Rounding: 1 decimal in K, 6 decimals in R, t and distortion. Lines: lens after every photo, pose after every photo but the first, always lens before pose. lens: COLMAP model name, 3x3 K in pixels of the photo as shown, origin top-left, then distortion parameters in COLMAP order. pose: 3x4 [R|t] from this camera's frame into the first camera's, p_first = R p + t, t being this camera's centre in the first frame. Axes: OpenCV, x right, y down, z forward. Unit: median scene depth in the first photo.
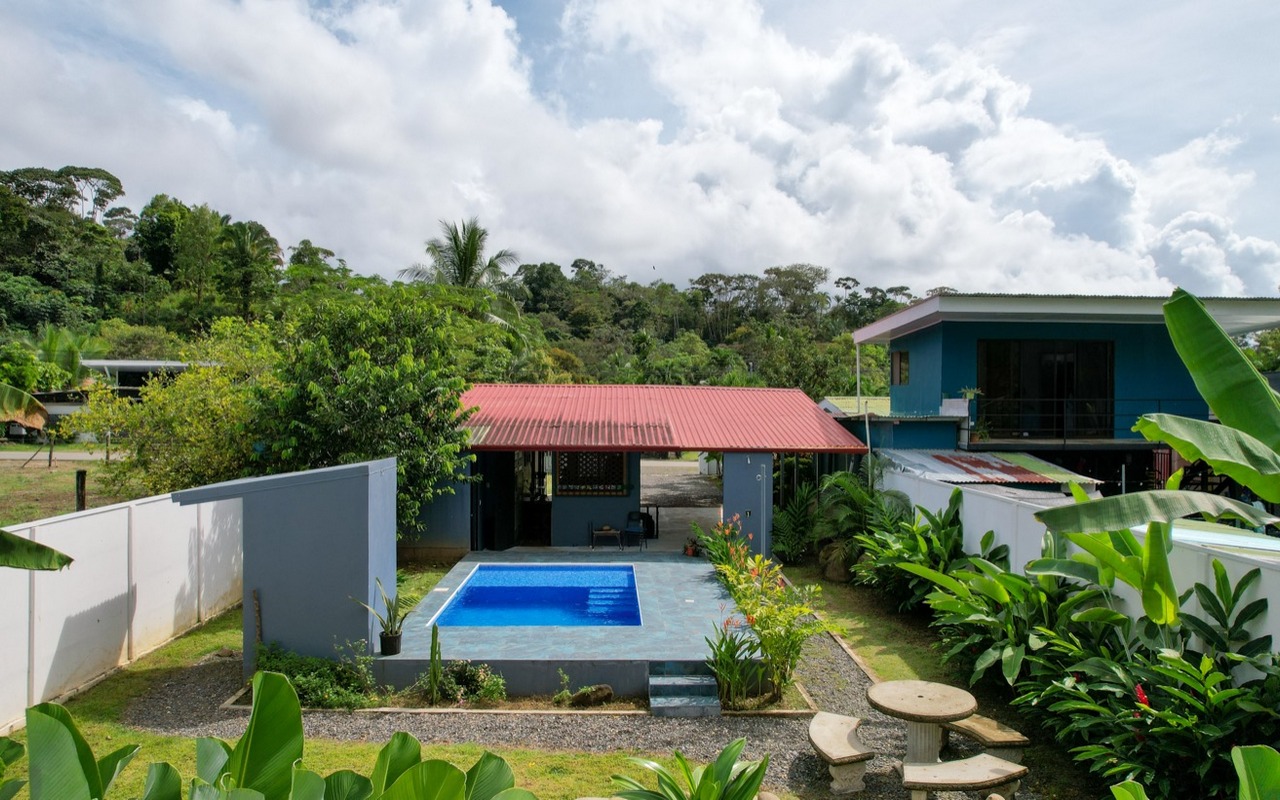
lens RADIAL K [[918.1, 0, 640.0], [0, 918.1, 400.0], [0, 0, 1]] dist [-0.057011, 0.035352]
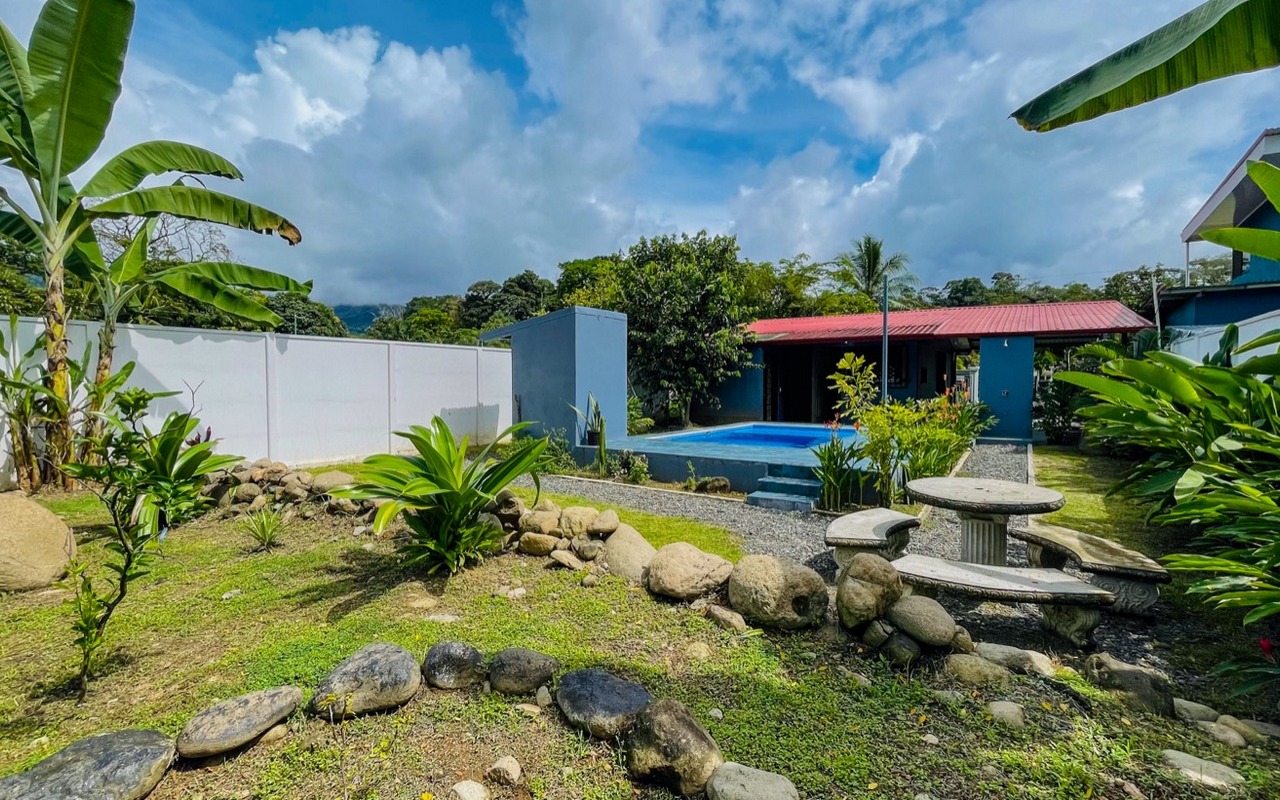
lens RADIAL K [[576.4, 0, 640.0], [0, 576.4, 400.0], [0, 0, 1]] dist [-0.001580, 0.000720]
pose [[0.807400, 0.012482, -0.589872, 0.238768], [0.004395, 0.999621, 0.027169, 0.153763], [0.589987, -0.024529, 0.807040, 0.282974]]
